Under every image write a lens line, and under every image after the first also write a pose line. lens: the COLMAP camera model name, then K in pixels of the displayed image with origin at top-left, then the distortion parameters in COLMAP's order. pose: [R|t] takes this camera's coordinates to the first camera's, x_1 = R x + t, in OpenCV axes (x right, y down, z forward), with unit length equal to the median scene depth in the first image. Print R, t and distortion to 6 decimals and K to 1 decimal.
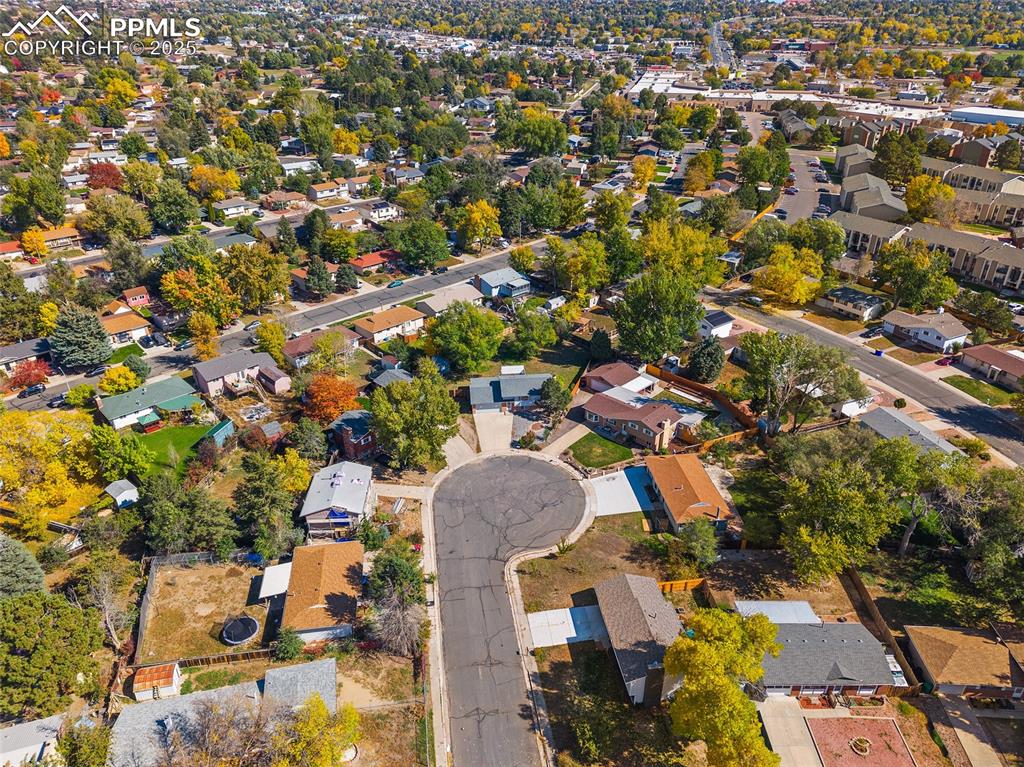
lens RADIAL K [[684.9, 0, 512.0], [0, 684.9, 383.5], [0, 0, 1]] dist [0.022346, -0.019387]
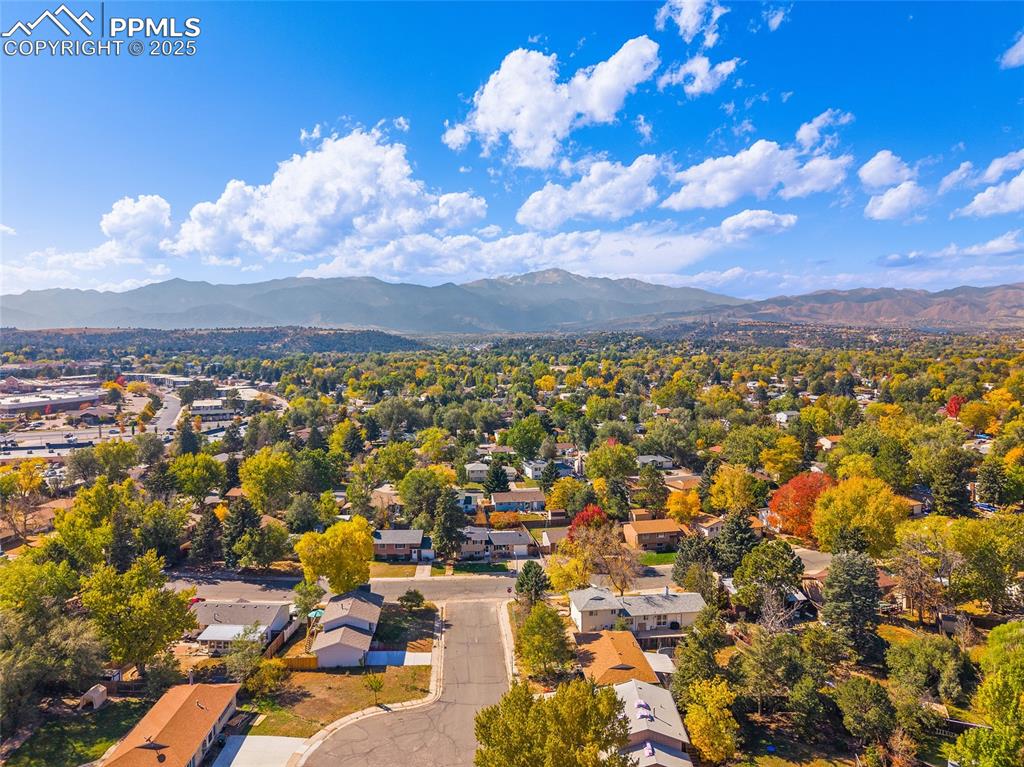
lens RADIAL K [[684.9, 0, 512.0], [0, 684.9, 383.5], [0, 0, 1]] dist [0.022346, -0.019387]
pose [[-0.997679, 0.005056, 0.067898, -0.106969], [0.039739, 0.853002, 0.520393, -0.359743], [-0.055286, 0.521883, -0.851223, 0.954986]]
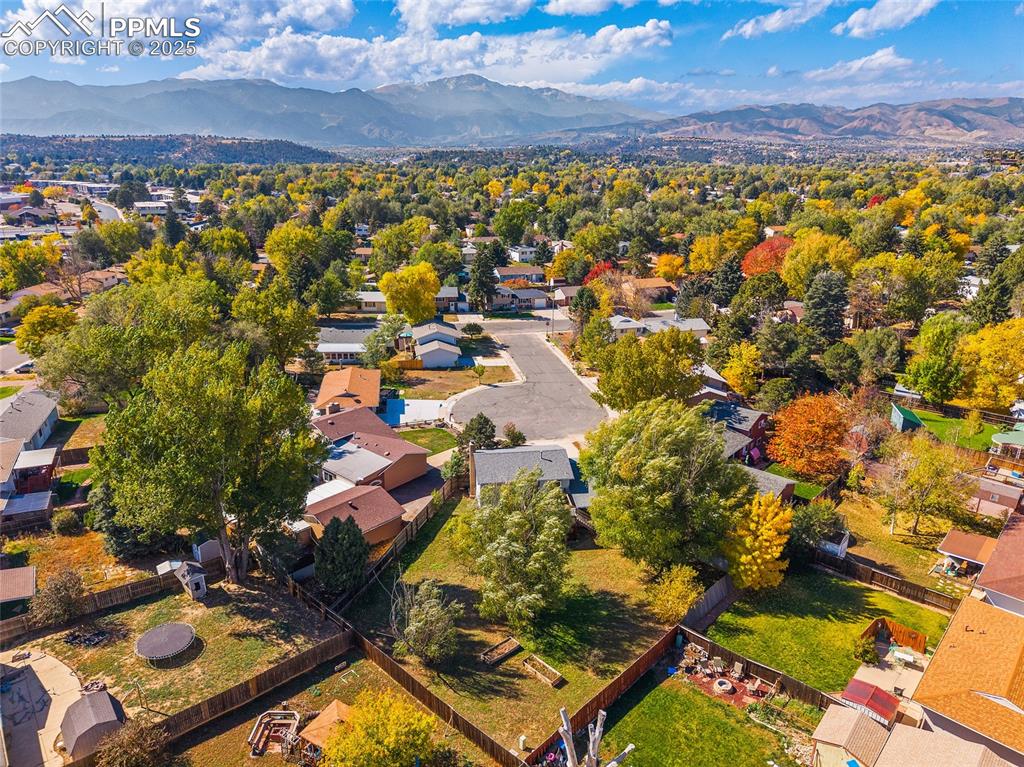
lens RADIAL K [[684.9, 0, 512.0], [0, 684.9, 383.5], [0, 0, 1]] dist [0.022346, -0.019387]
pose [[-0.998735, 0.015658, -0.047790, 0.046985], [-0.023595, 0.693302, 0.720261, -0.380472], [0.044411, 0.720477, -0.692056, 1.131097]]
